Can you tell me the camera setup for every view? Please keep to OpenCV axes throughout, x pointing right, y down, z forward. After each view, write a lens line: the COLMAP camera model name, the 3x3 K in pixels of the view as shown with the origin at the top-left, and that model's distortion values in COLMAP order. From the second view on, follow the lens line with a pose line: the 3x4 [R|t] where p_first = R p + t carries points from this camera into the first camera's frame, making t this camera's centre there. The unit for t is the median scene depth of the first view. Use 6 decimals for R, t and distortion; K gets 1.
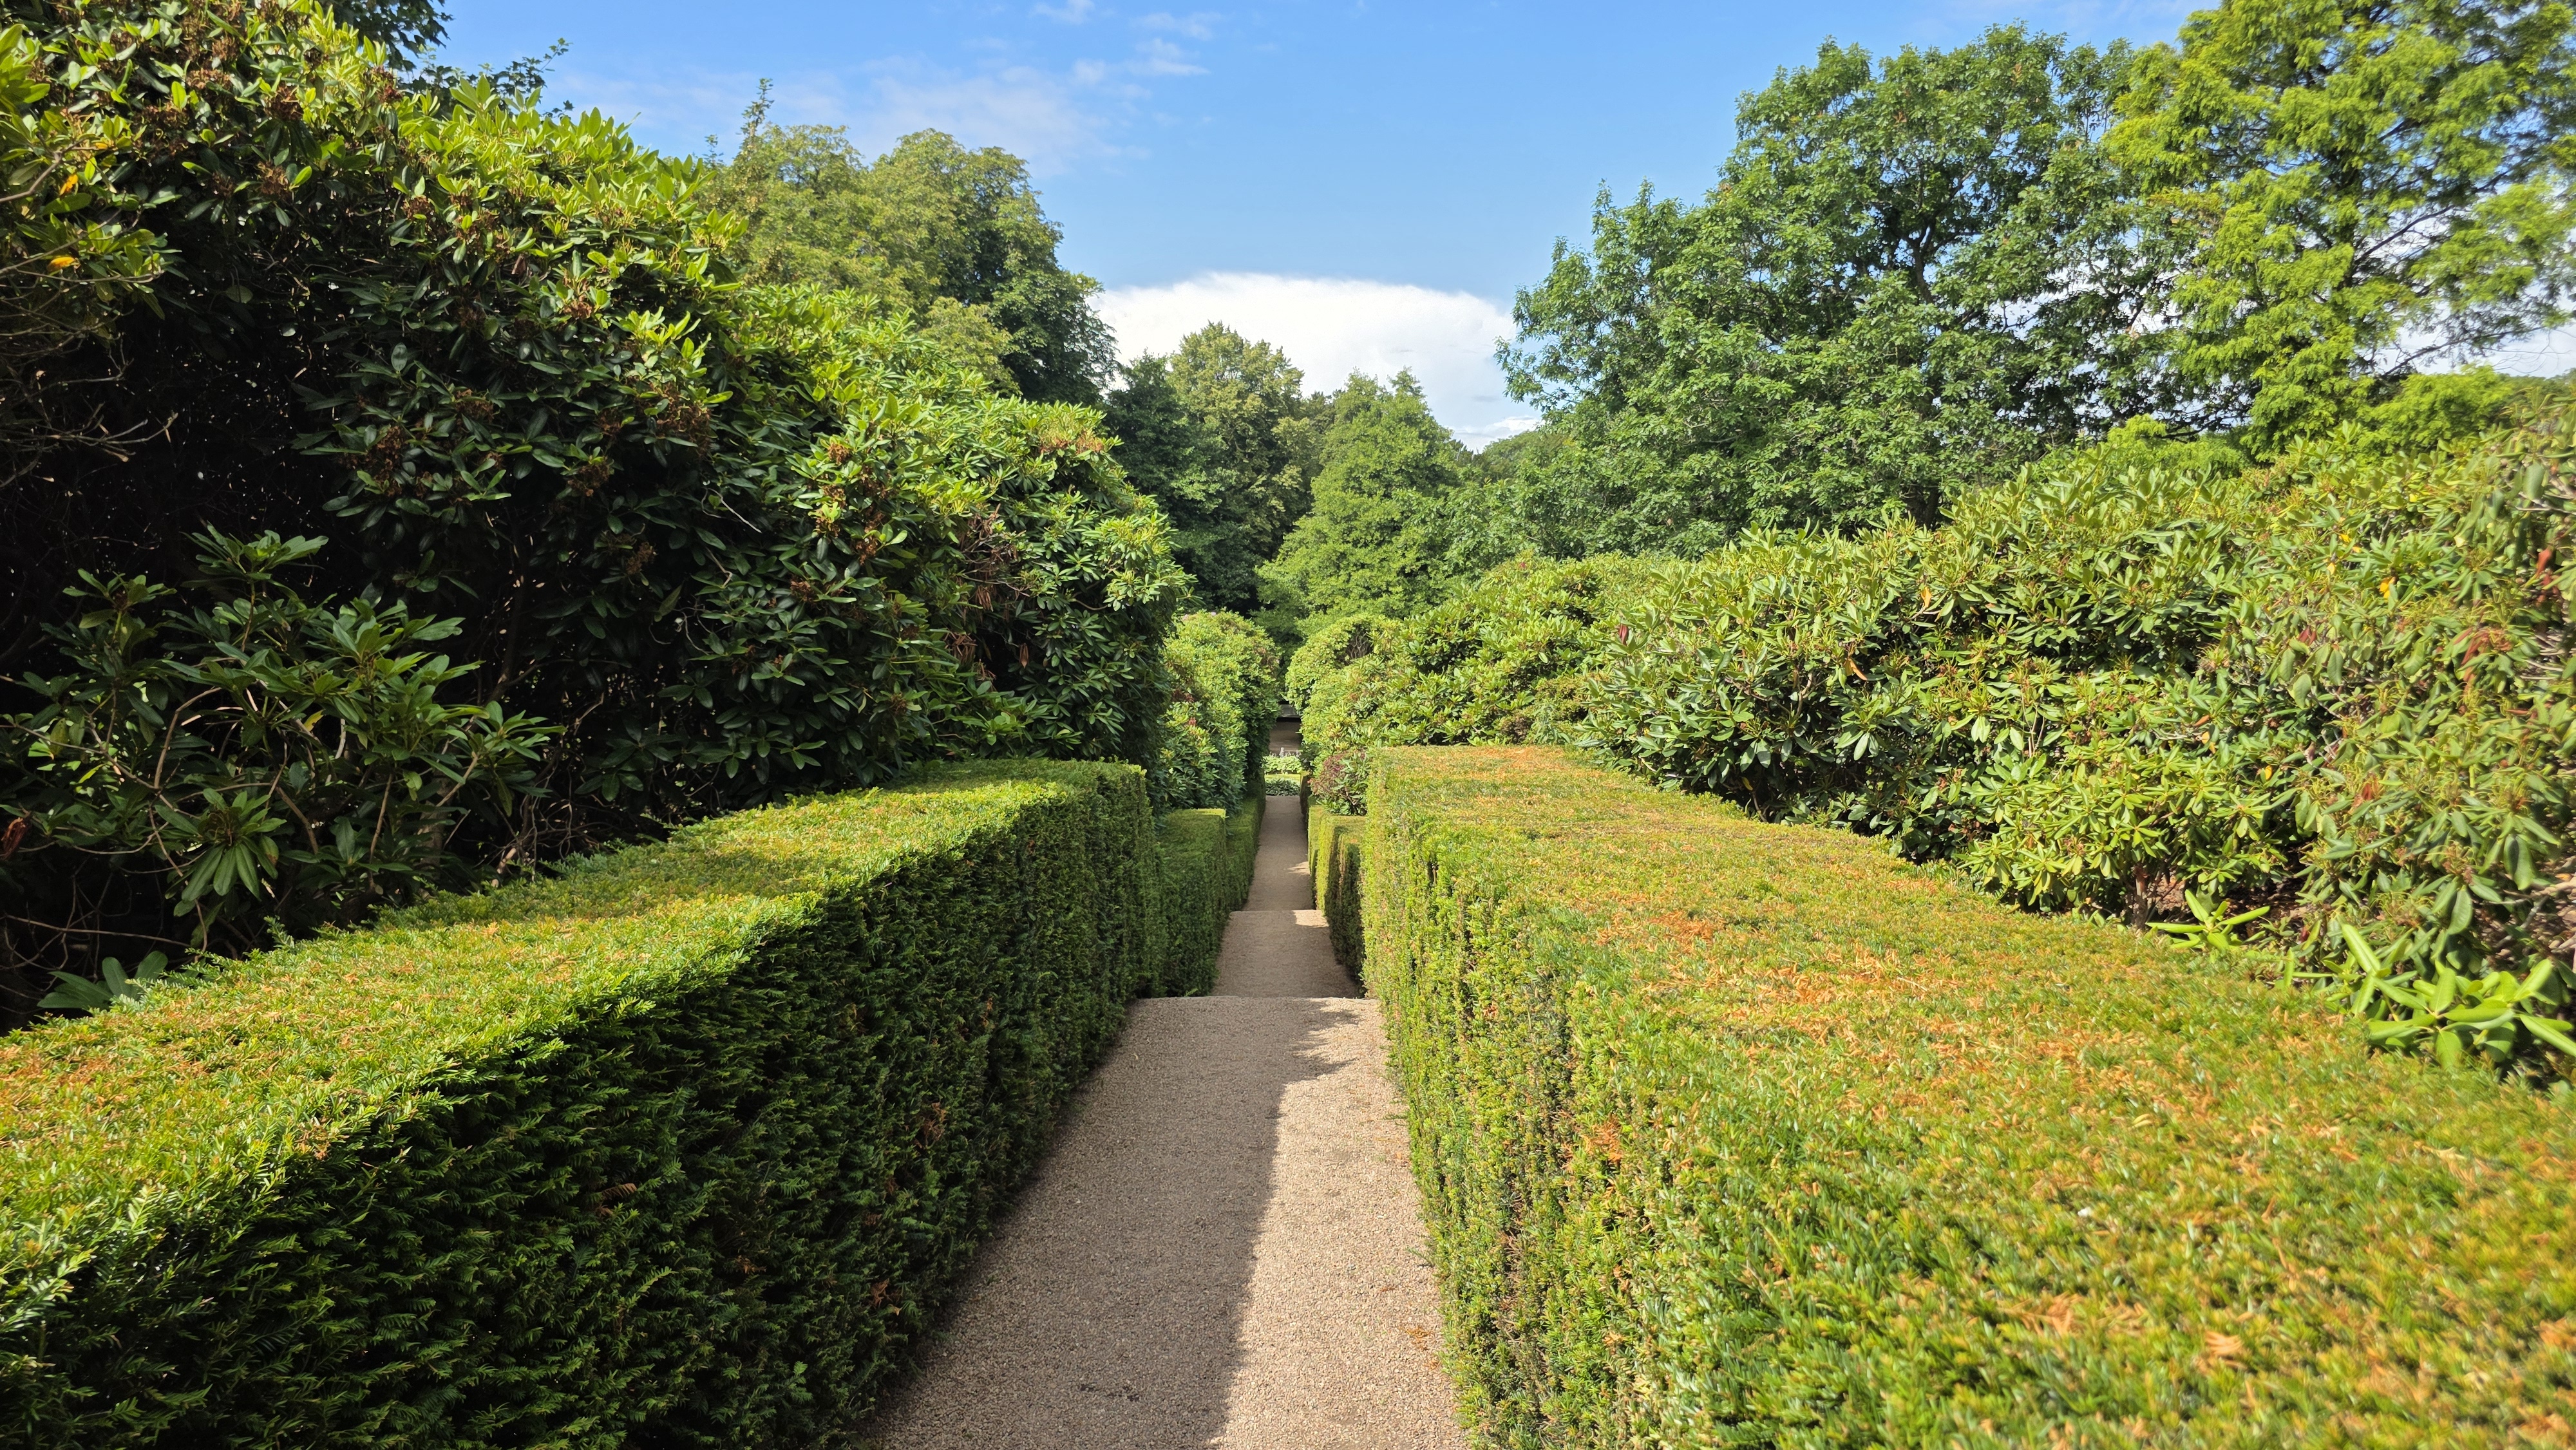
lens RADIAL K [[1743.7, 0, 1301.9], [0, 1743.7, 723.1], [0, 0, 1]] dist [0.002010, 0.000059]
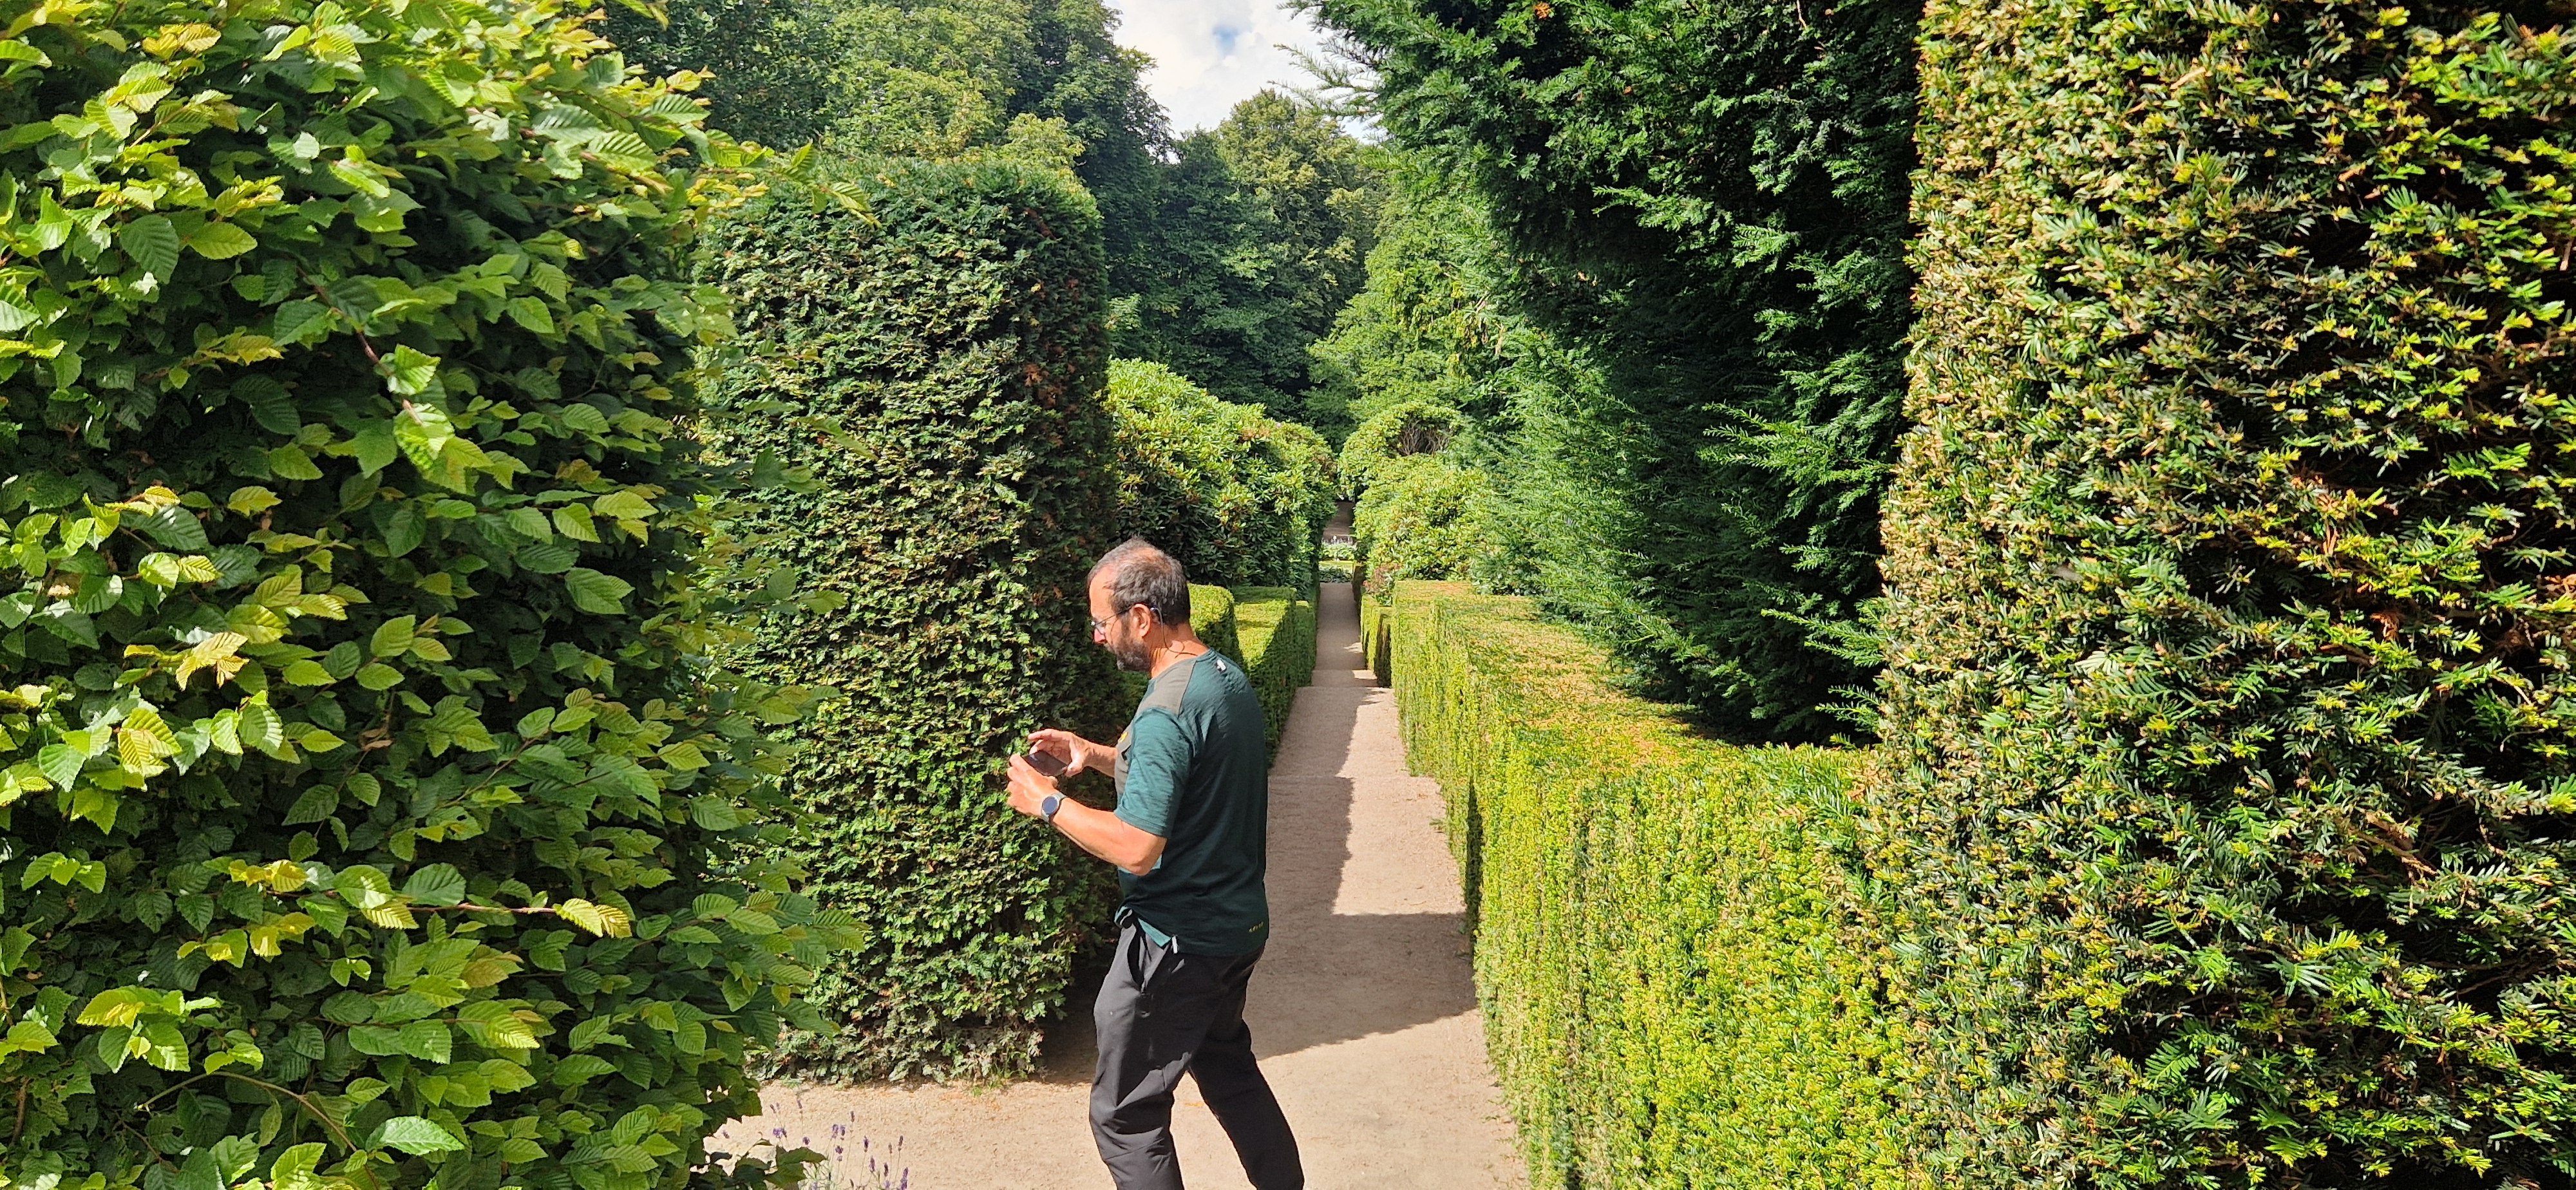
lens RADIAL K [[2083.7, 0, 1270.4], [0, 2083.7, 546.7], [0, 0, 1]] dist [0.084430, 0.001650]
pose [[0.999236, 0.010086, -0.037746, -0.002478], [-0.009001, 0.999545, 0.028802, -0.013487], [0.038019, -0.028440, 0.998872, -0.218779]]
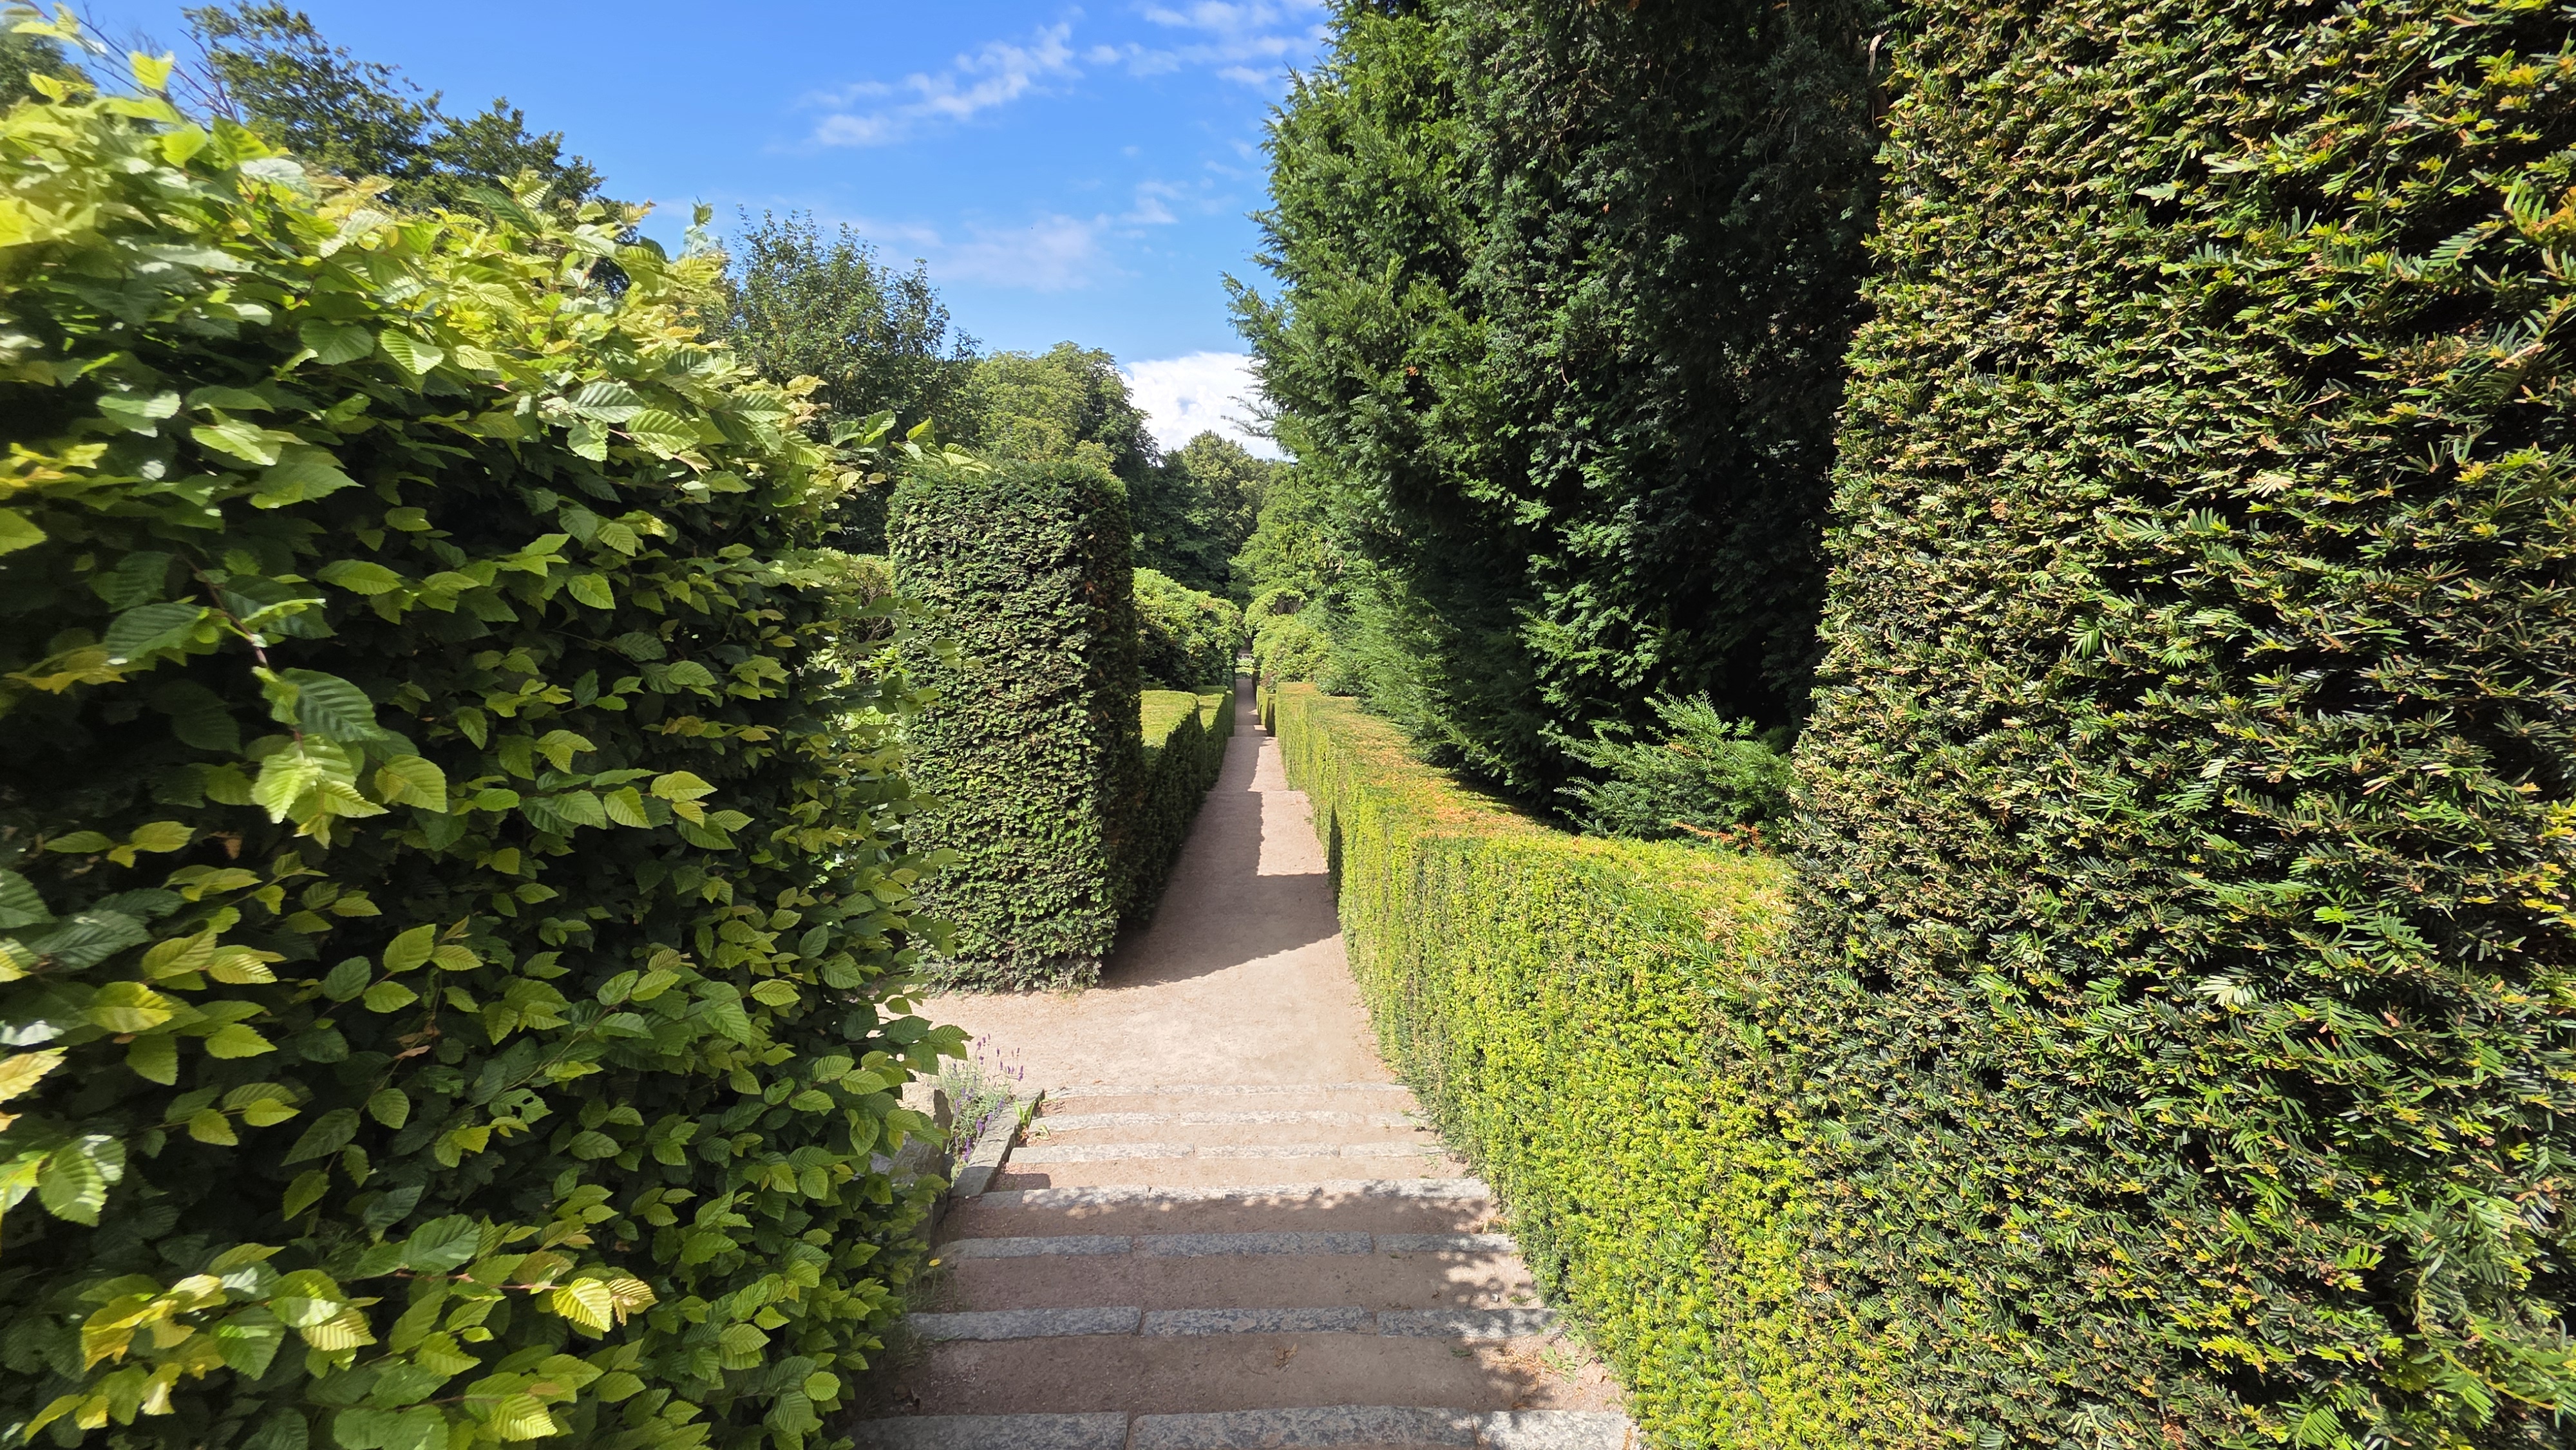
lens RADIAL K [[1021.4, 0, 1288.0], [0, 1021.4, 730.8], [0, 0, 1]] dist [0.001202, 0.000339]
pose [[0.999210, 0.006400, 0.039215, -0.004336], [-0.010226, 0.995121, 0.098131, -0.015128], [-0.038396, -0.098455, 0.994401, -0.206558]]
